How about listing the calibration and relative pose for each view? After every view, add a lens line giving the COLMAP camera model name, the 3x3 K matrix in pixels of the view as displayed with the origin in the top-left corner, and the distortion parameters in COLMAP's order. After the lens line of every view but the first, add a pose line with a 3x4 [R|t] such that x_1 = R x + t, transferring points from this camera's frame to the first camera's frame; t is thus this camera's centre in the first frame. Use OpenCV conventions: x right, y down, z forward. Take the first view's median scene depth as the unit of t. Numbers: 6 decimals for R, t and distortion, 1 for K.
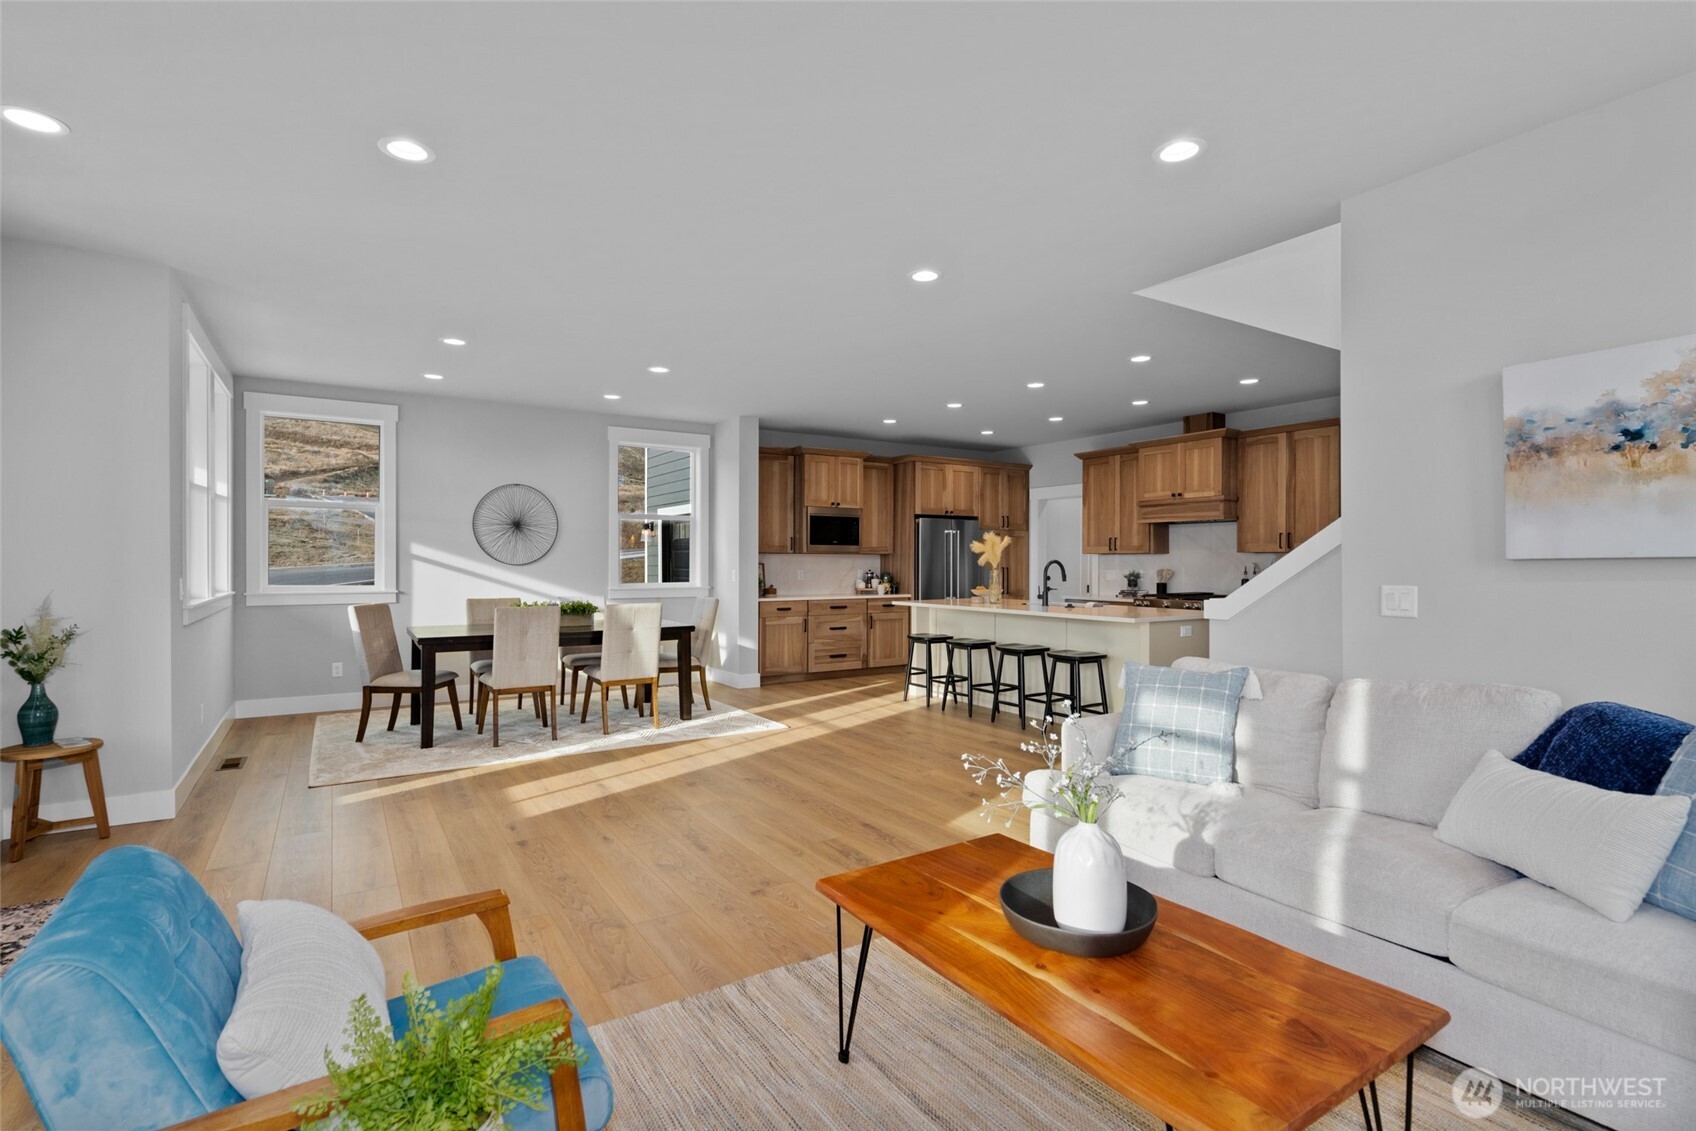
lens RADIAL K [[803.4, 0, 848.0], [0, 803.4, 565.5], [0, 0, 1]] dist [0.012541, 0.000015]
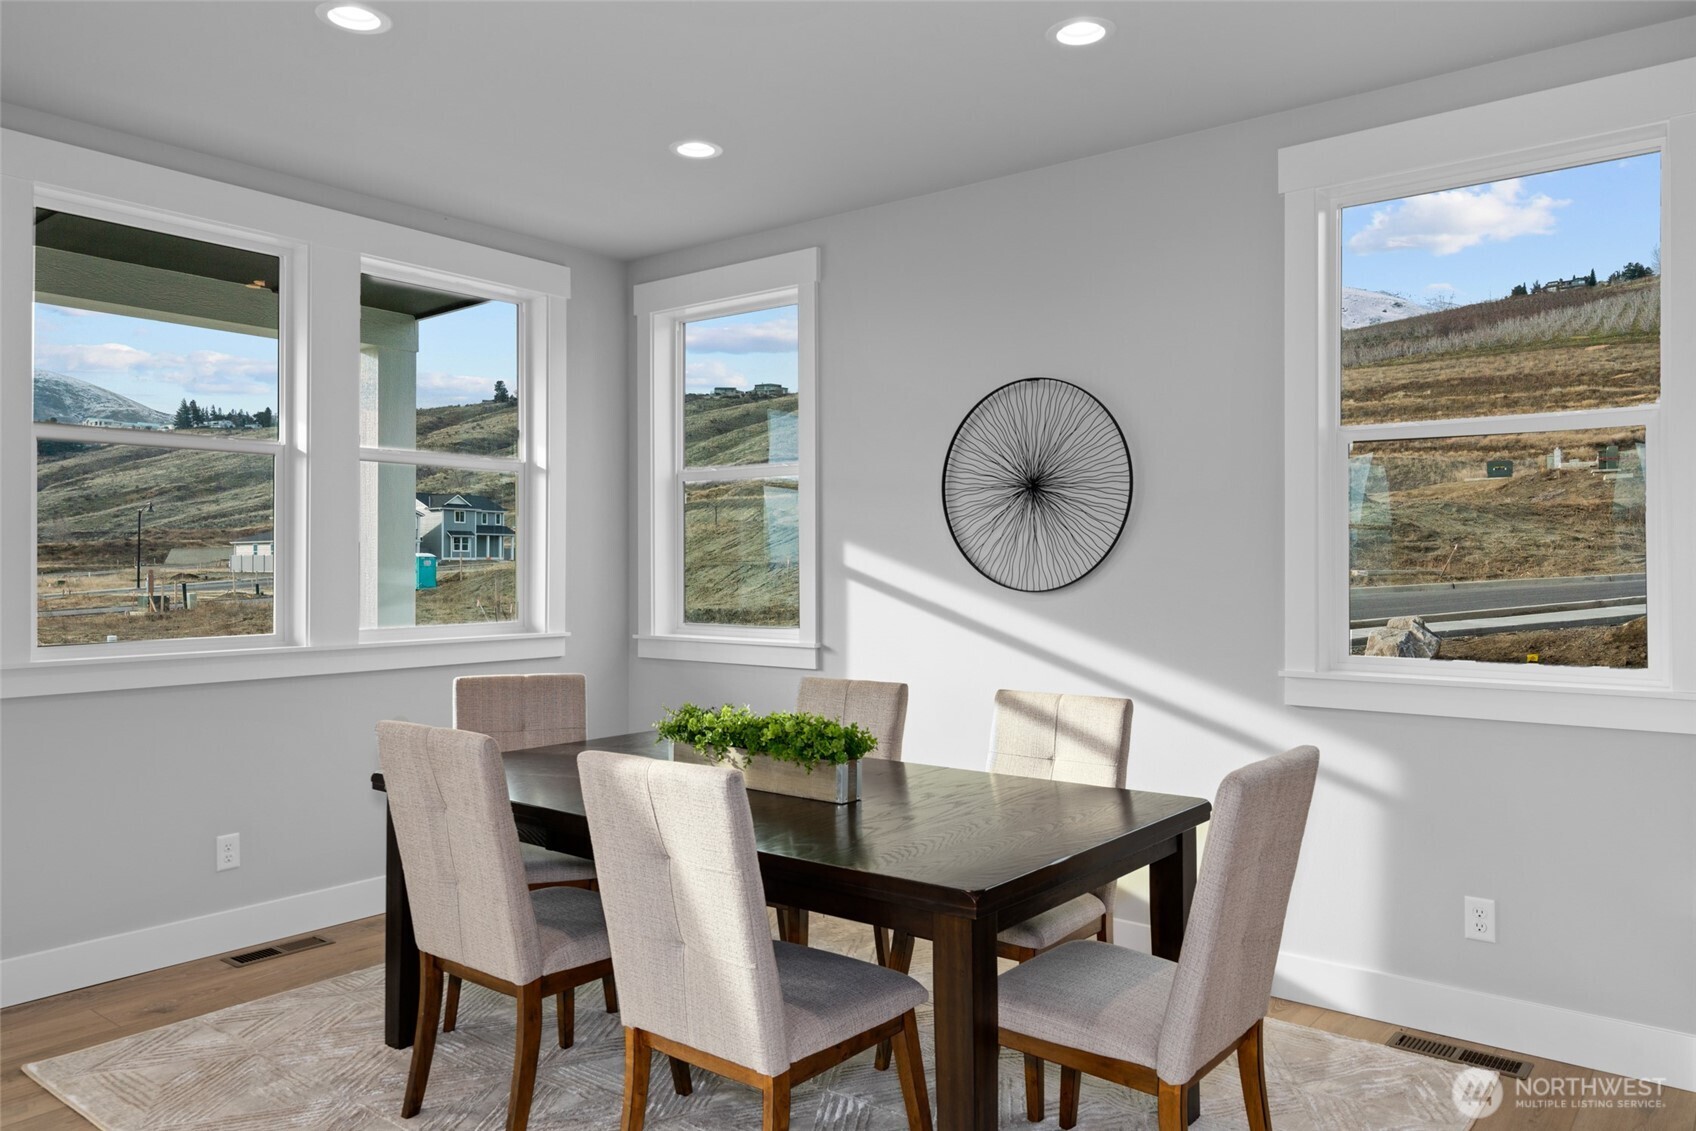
lens RADIAL K [[1201.0, 0, 848.0], [0, 1201.0, 565.5], [0, 0, 1]] dist [0.041612, -0.000328]
pose [[0.327893, 0.000857, -0.944715, 0.085004], [-0.001409, 0.999999, 0.000419, -0.011710], [0.944714, 0.001194, 0.327894, 0.652144]]
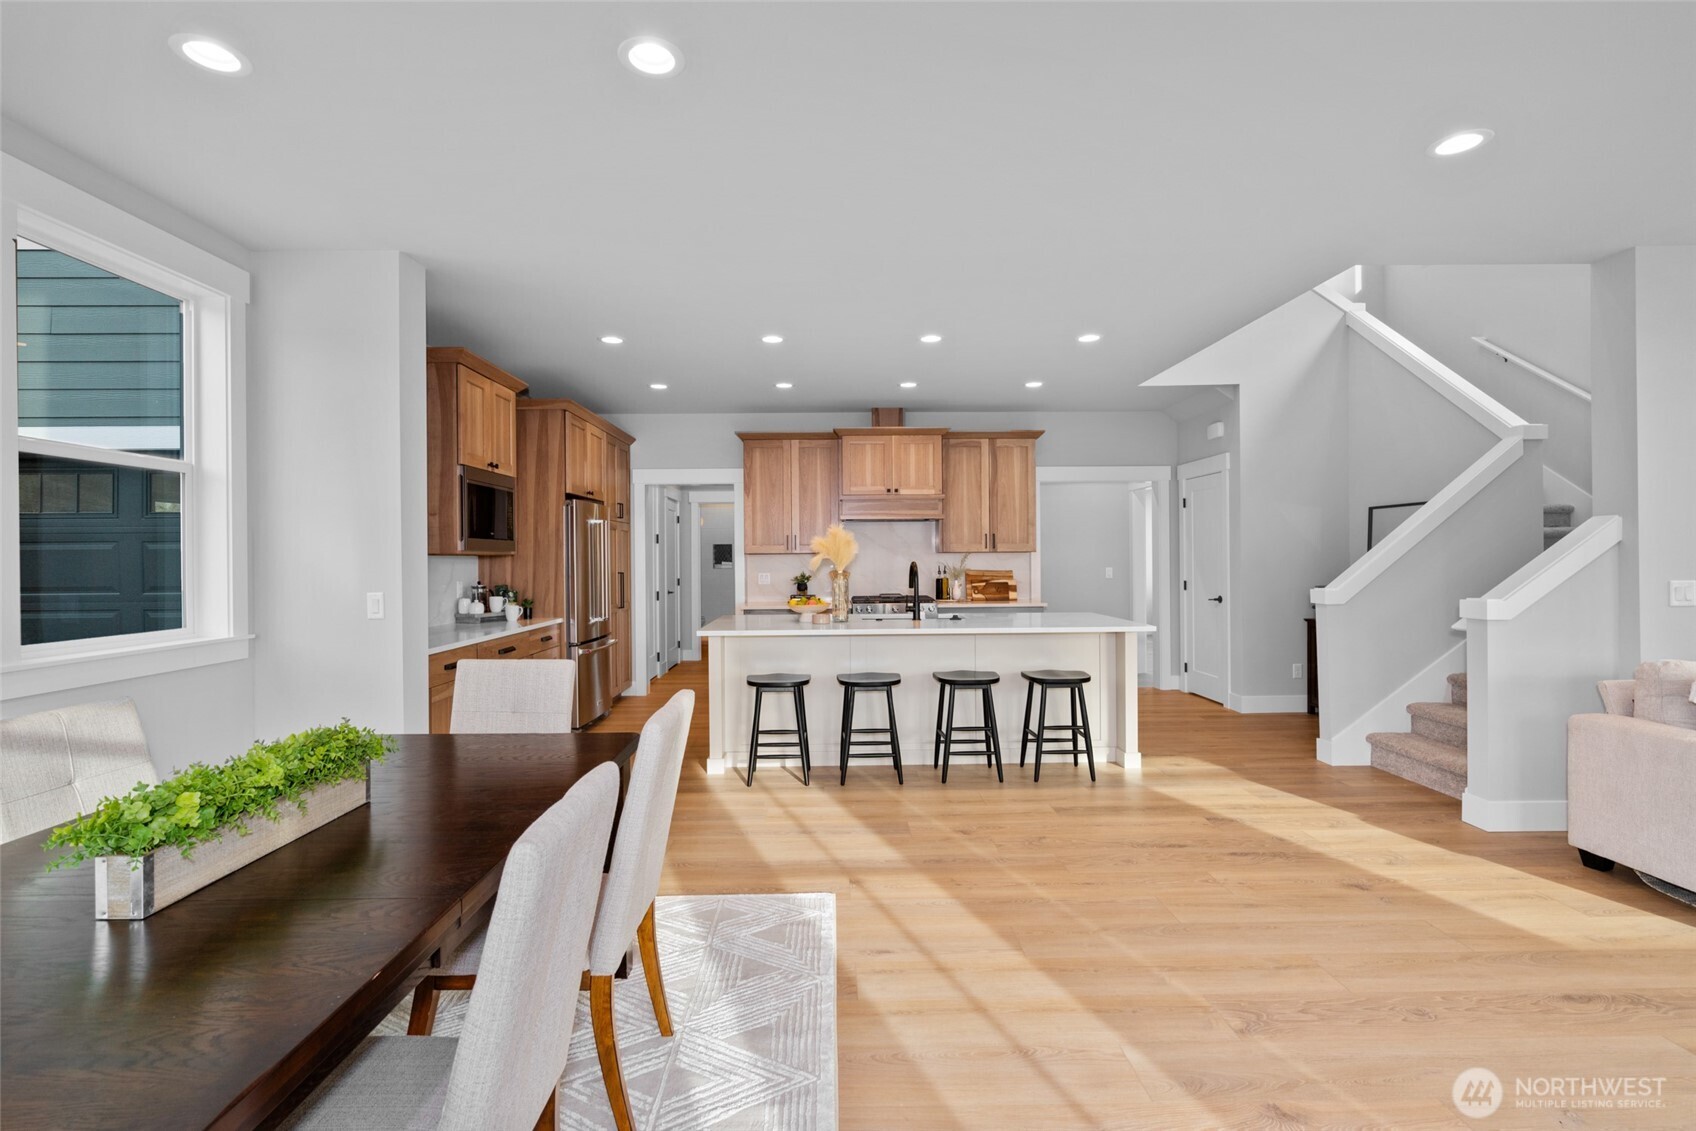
lens RADIAL K [[772.6, 0, 835.6], [0, 772.6, 557.0], [0, 0, 1]] dist [-0.000257, 0.001683]
pose [[0.529582, -0.005740, 0.848240, -0.357148], [0.014006, 0.999900, -0.001978, -0.009048], [-0.848143, 0.012928, 0.529609, 0.536560]]
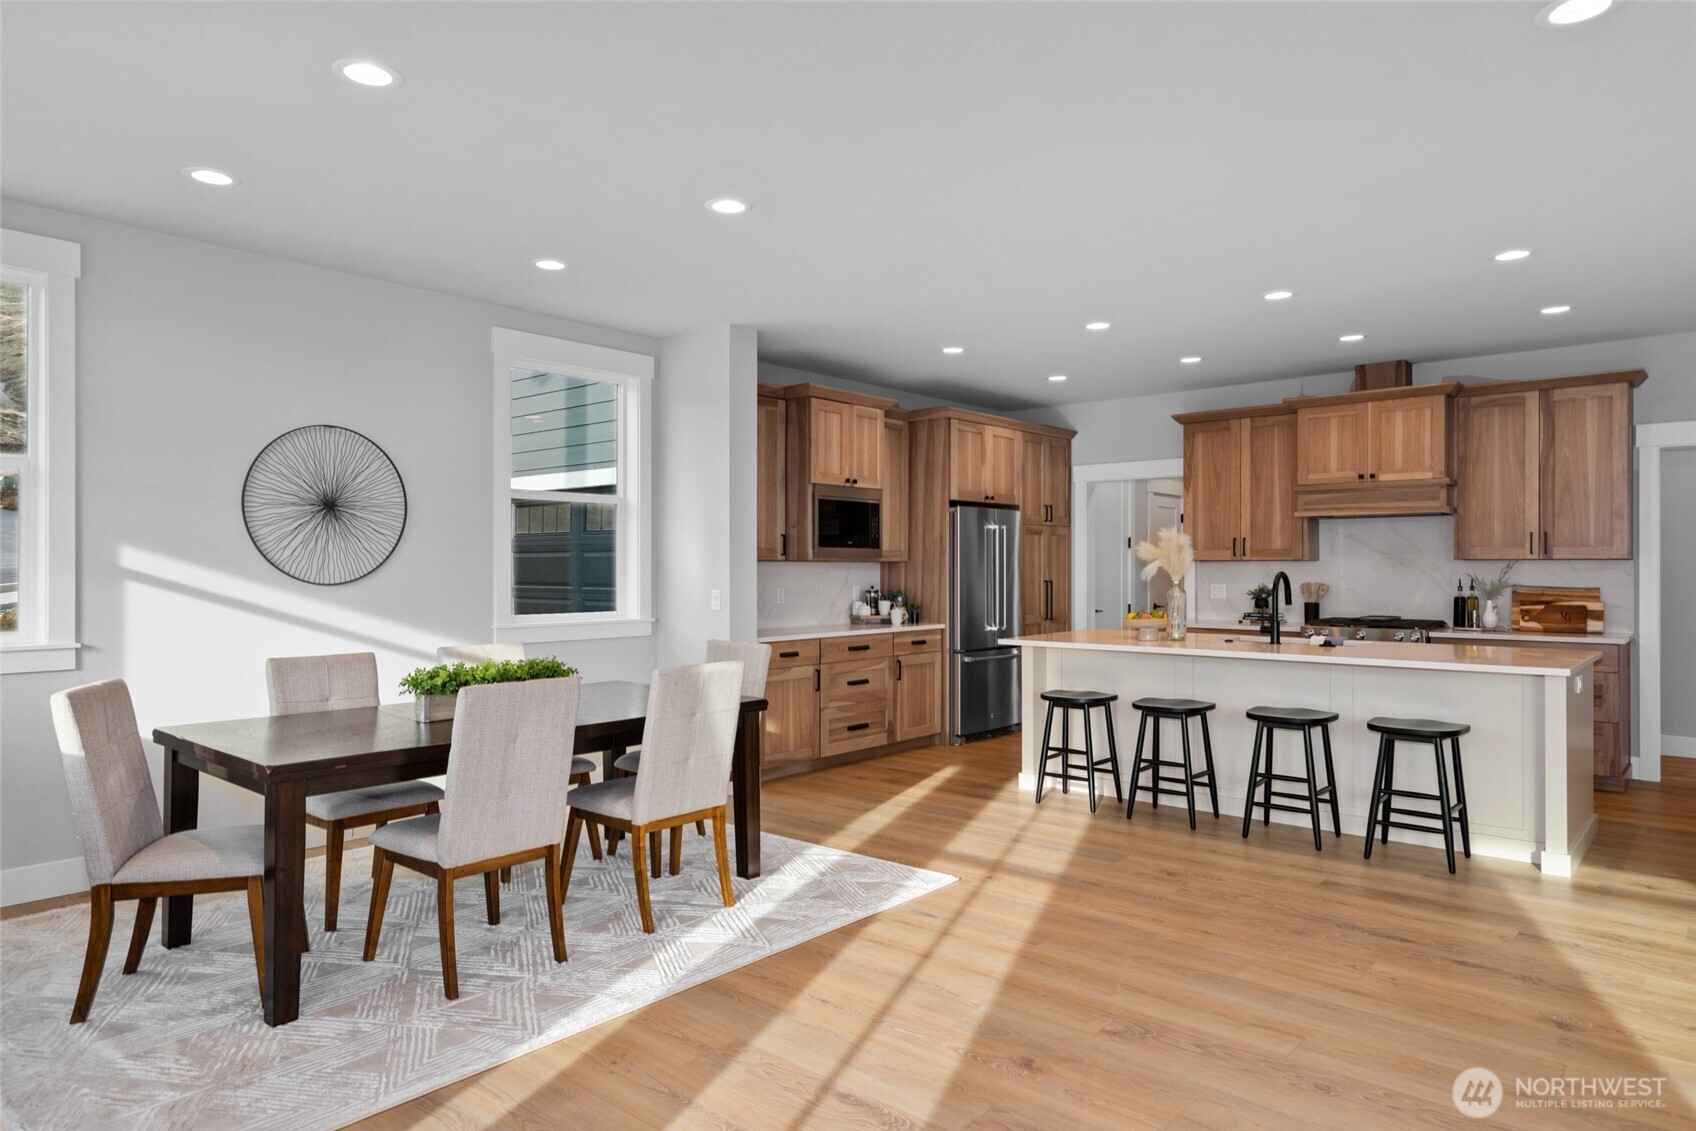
lens RADIAL K [[1034.4, 0, 848.0], [0, 1034.4, 565.5], [0, 0, 1]] dist [0.020355, 0.000074]
pose [[0.958976, -0.001986, 0.283479, -0.252652], [0.004180, 0.999966, -0.007134, -0.005997], [-0.283455, 0.008026, 0.958952, 0.247553]]
